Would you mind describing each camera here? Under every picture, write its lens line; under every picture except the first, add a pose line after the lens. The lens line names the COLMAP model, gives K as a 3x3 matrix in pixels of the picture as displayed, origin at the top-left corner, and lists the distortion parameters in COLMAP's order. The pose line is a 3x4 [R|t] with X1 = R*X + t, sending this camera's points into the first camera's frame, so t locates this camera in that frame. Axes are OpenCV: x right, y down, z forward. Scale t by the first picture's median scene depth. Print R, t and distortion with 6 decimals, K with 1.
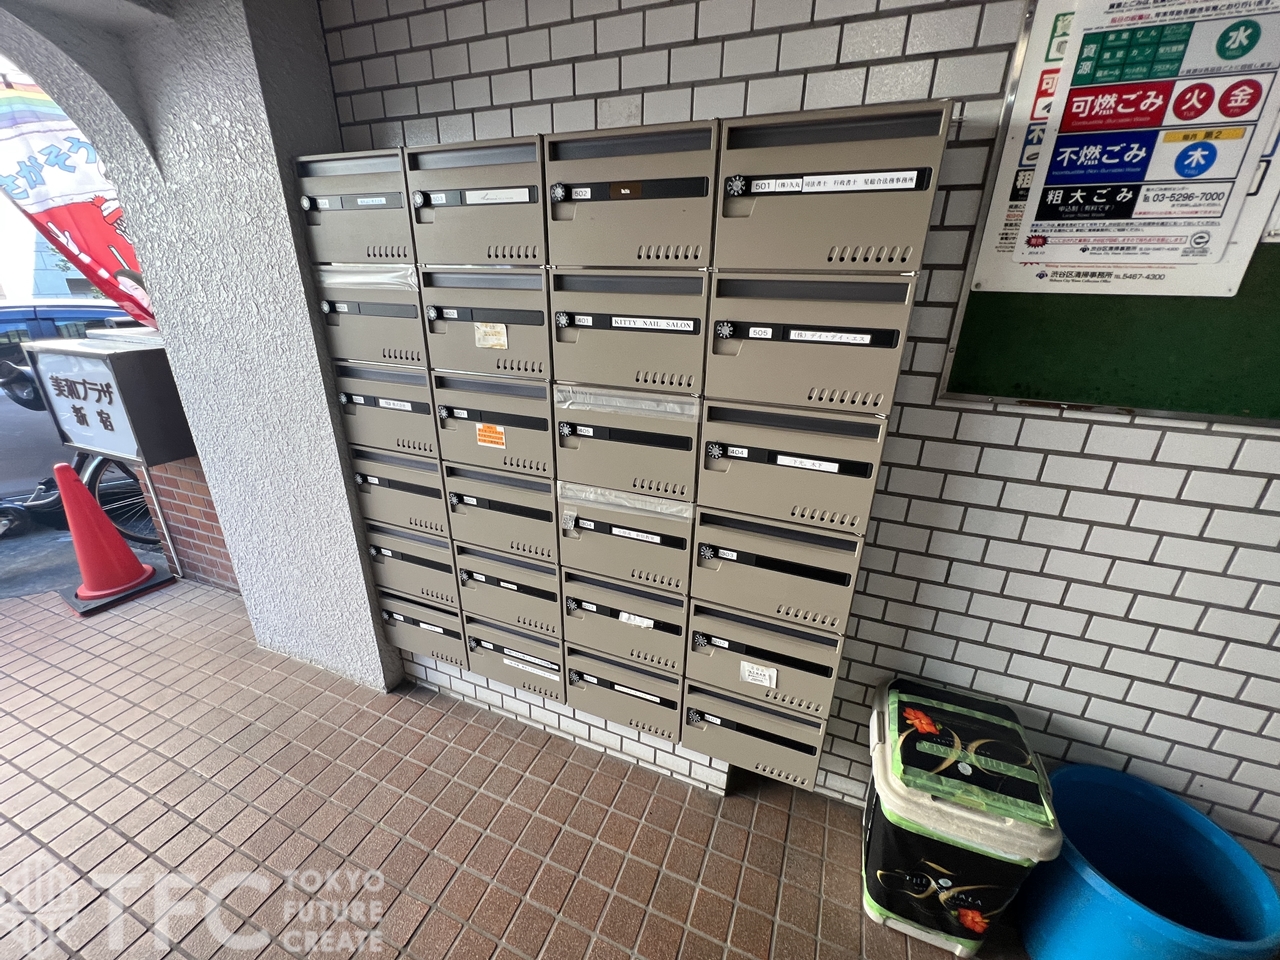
lens RADIAL K [[519.1, 0, 633.8], [0, 519.1, 487.7], [0, 0, 1]] dist [-0.000983, 0.000044]
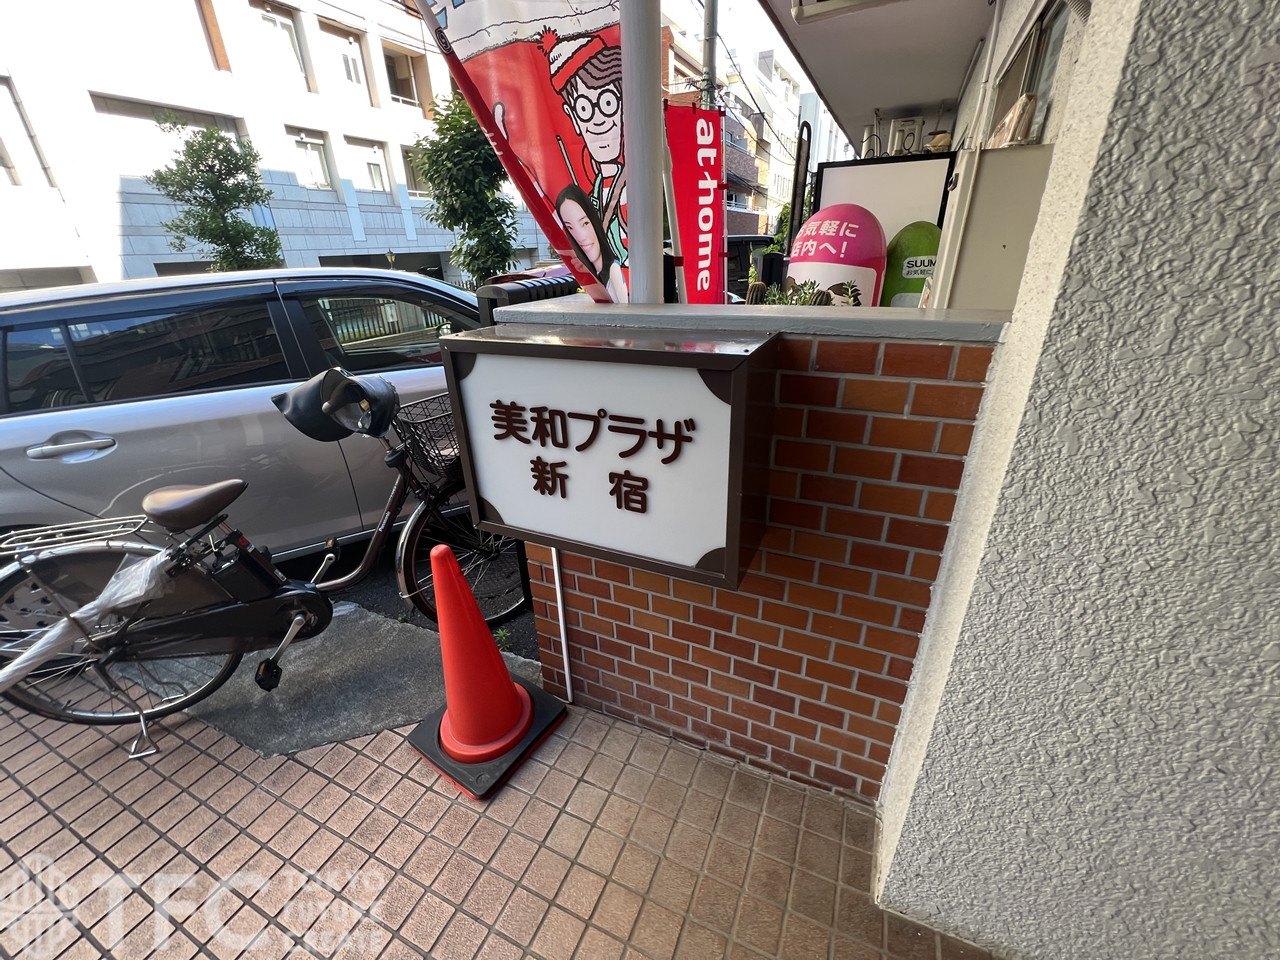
lens RADIAL K [[519.1, 0, 641.6], [0, 519.1, 482.1], [0, 0, 1]] dist [-0.000983, 0.000044]
pose [[0.998590, -0.025358, -0.046631, -1.164076], [0.027919, 0.998090, 0.055107, -0.194998], [0.045145, -0.056331, 0.997391, 0.606391]]
